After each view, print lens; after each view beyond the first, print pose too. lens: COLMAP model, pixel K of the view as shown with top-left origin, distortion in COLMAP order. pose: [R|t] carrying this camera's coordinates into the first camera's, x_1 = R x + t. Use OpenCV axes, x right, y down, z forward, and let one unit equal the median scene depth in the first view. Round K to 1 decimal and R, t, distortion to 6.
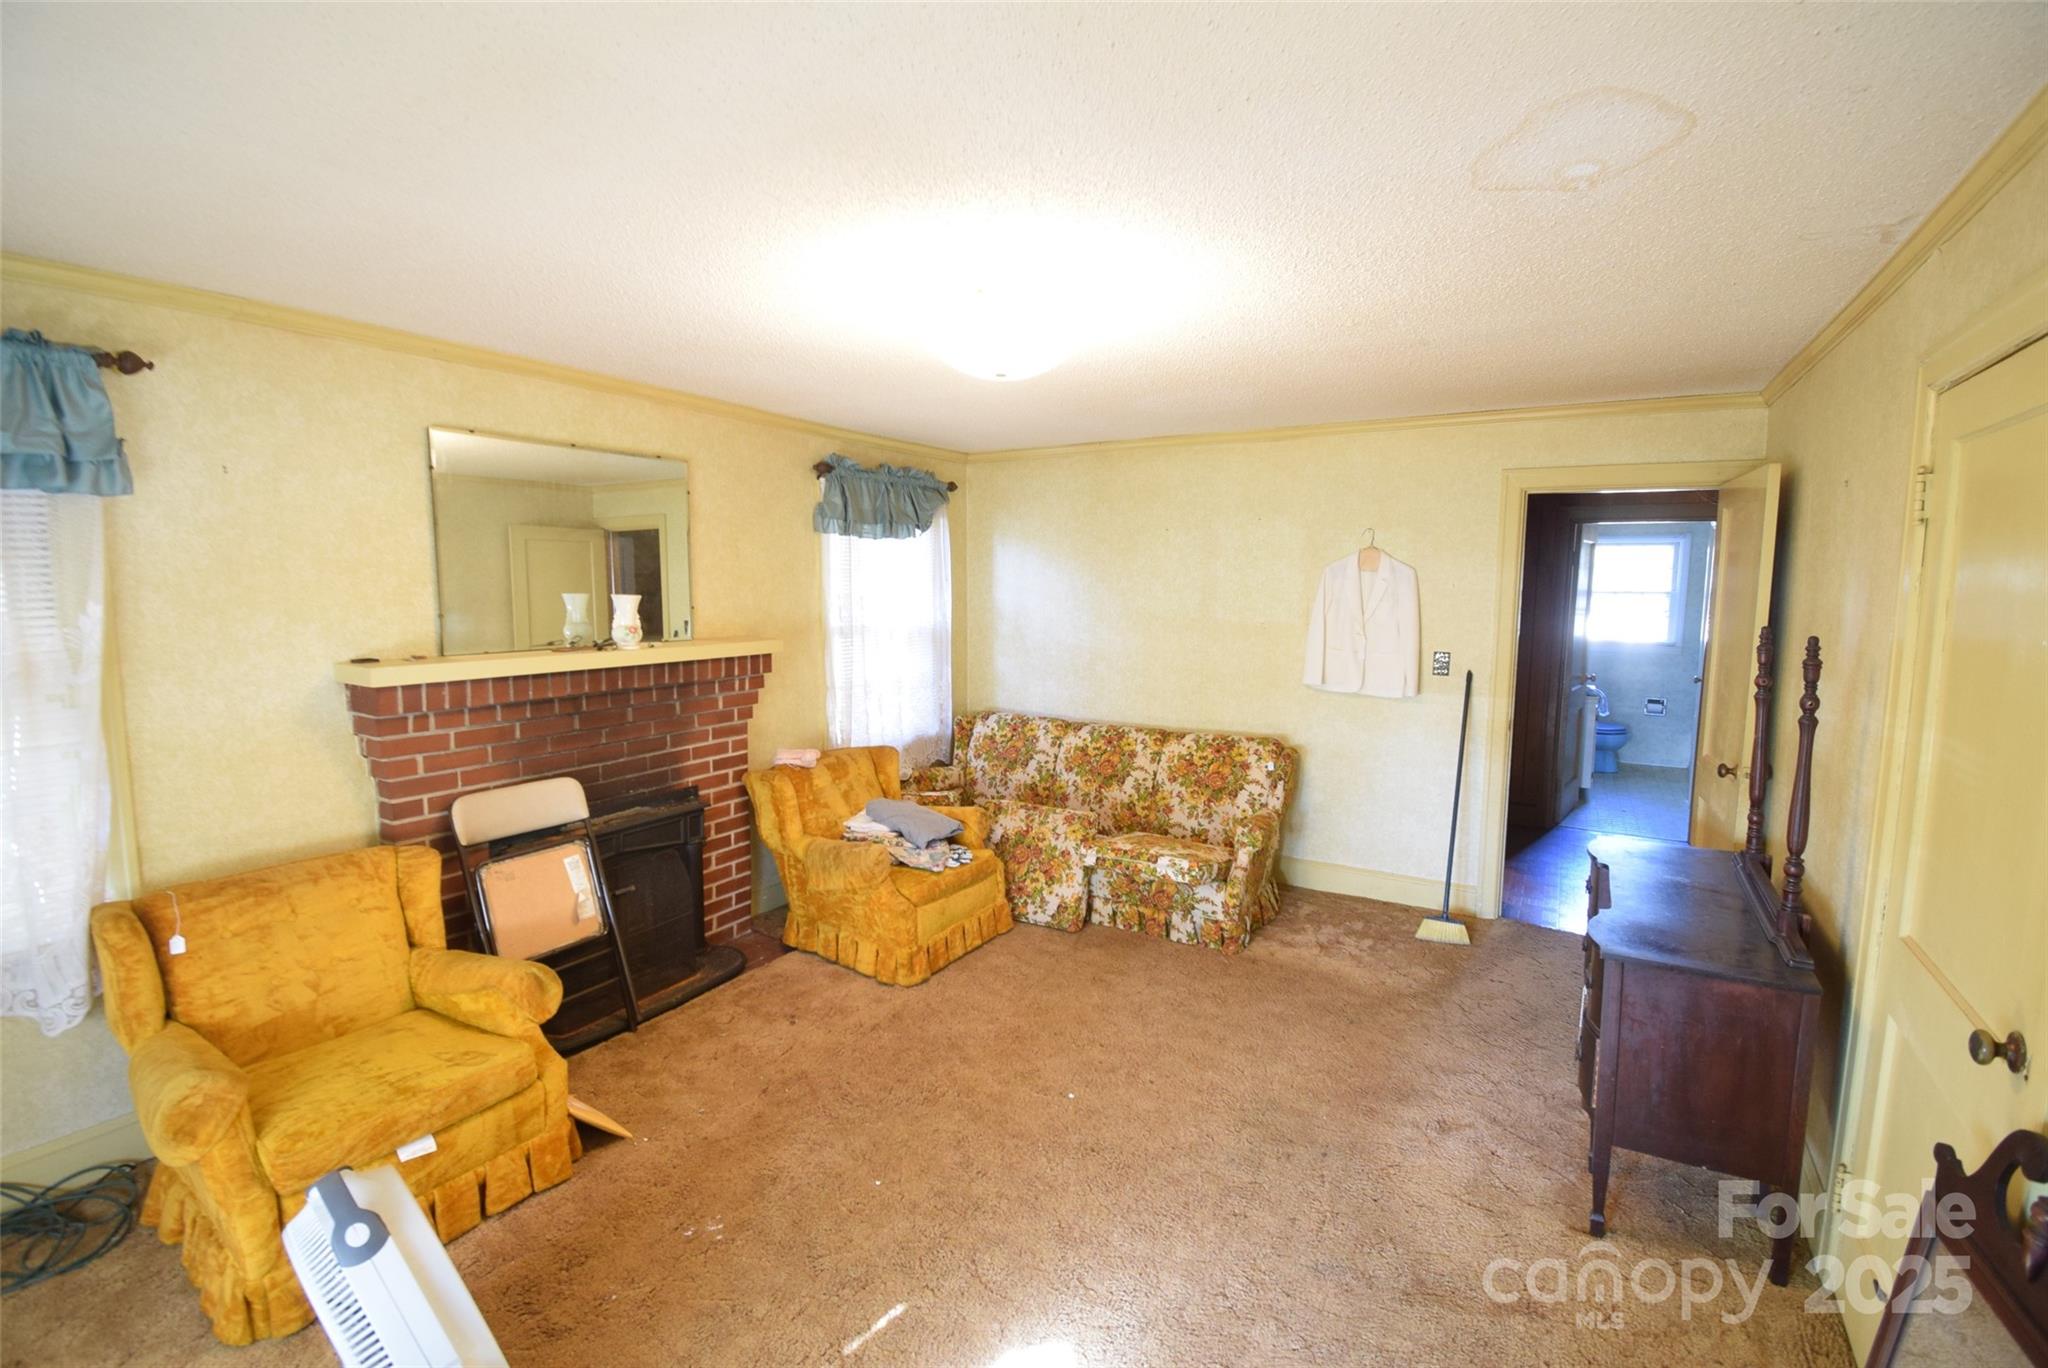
lens RADIAL K [[908.5, 0, 1031.0], [0, 908.5, 675.4], [0, 0, 1]] dist [0.024244, -0.027867]
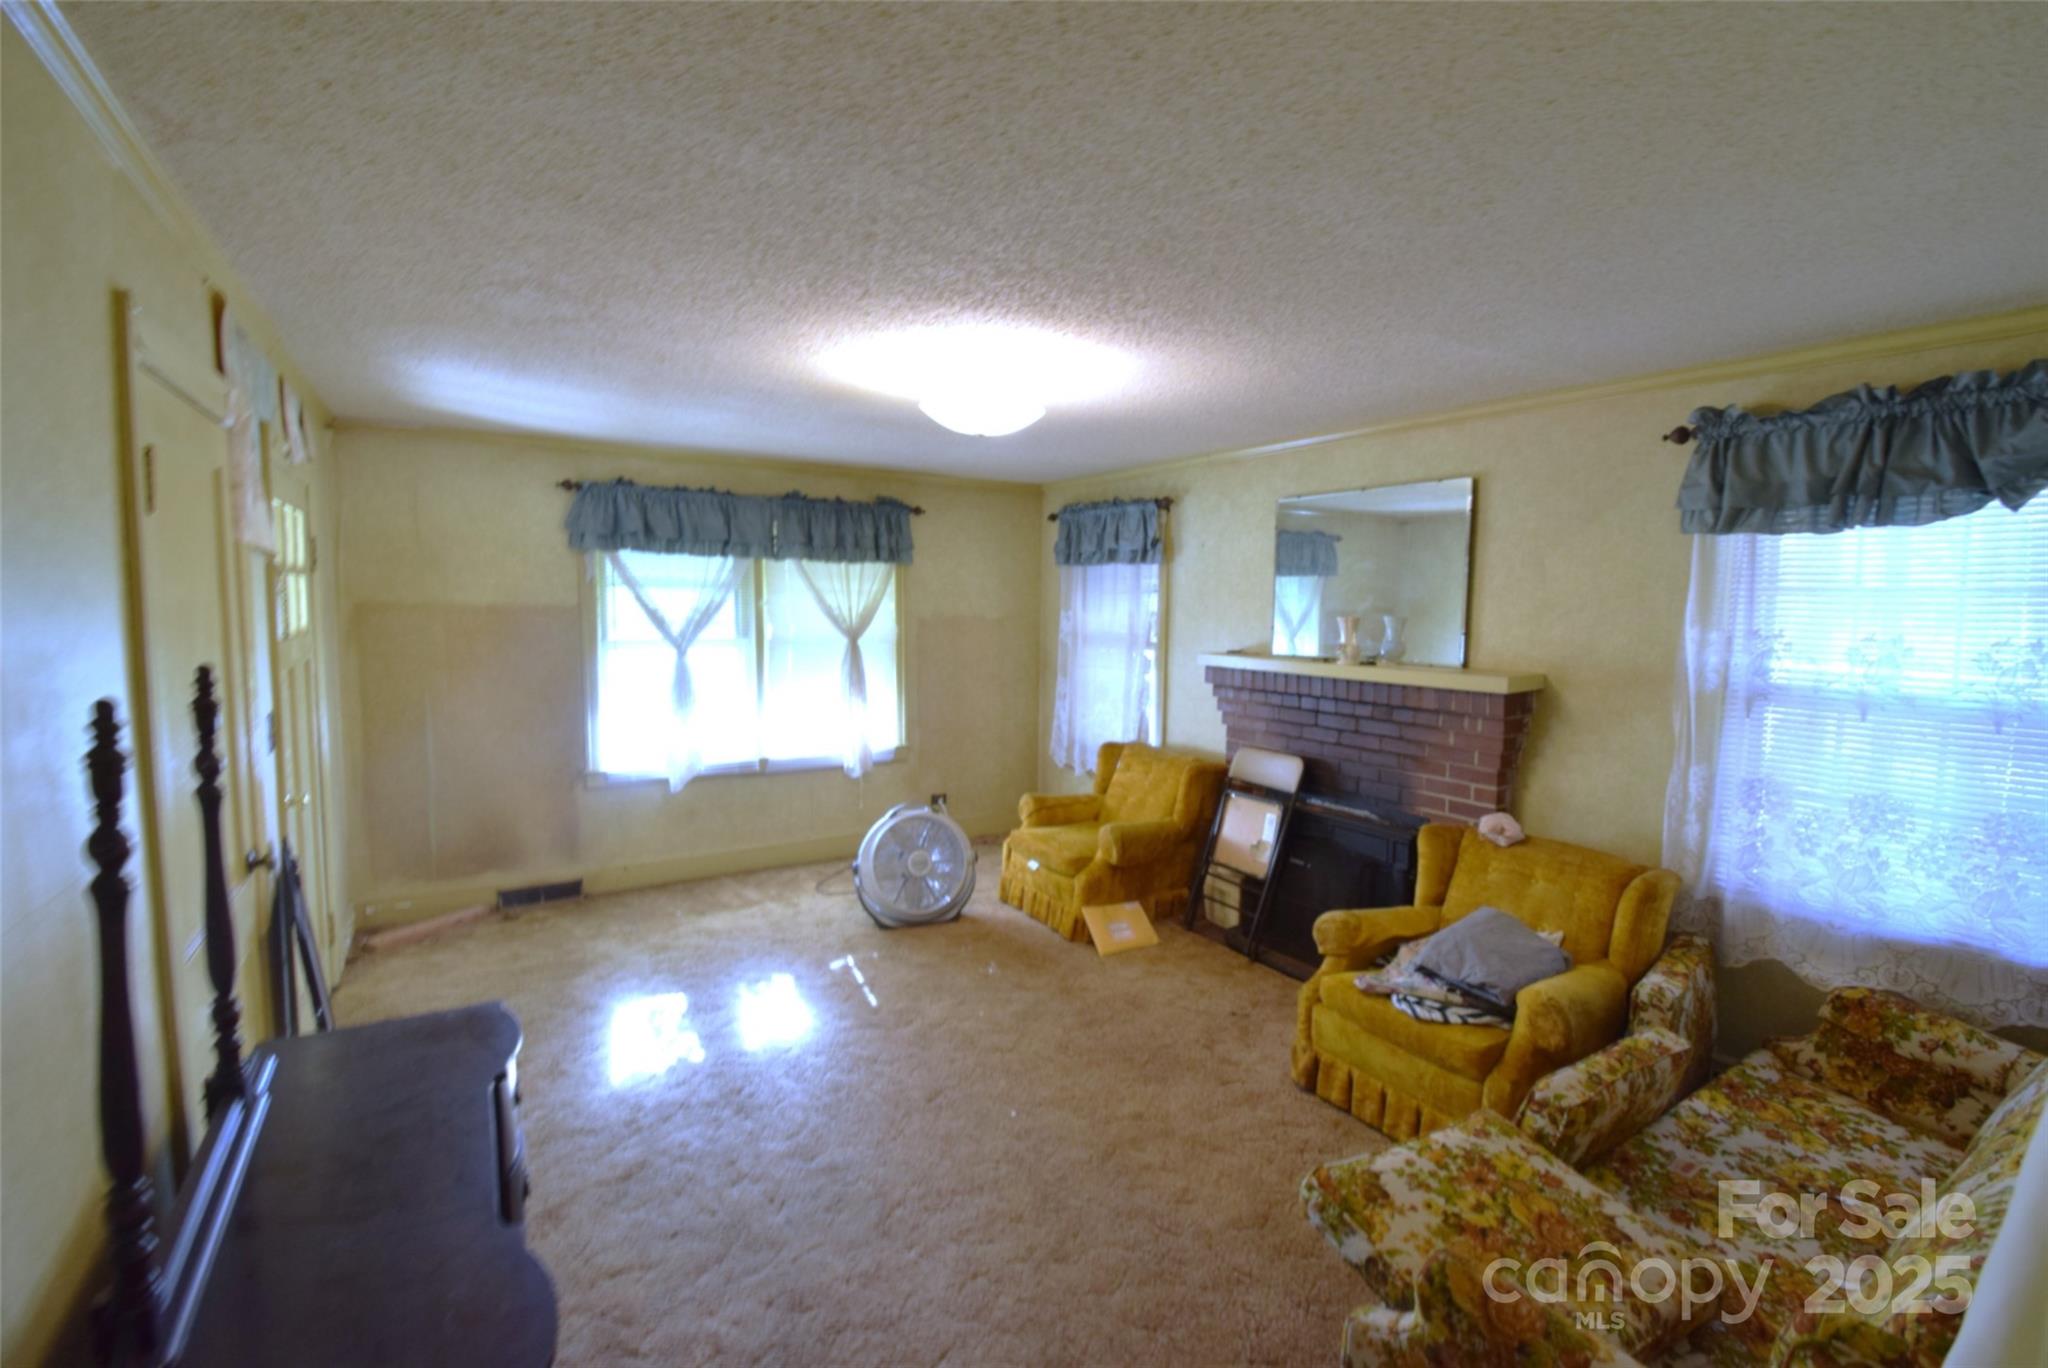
lens RADIAL K [[908.5, 0, 1031.0], [0, 908.5, 675.4], [0, 0, 1]] dist [0.024244, -0.027867]
pose [[-0.445841, 0.073005, -0.892130, 0.649309], [-0.098723, 0.986578, 0.130071, -0.108471], [0.889651, 0.146065, -0.432650, 0.994011]]
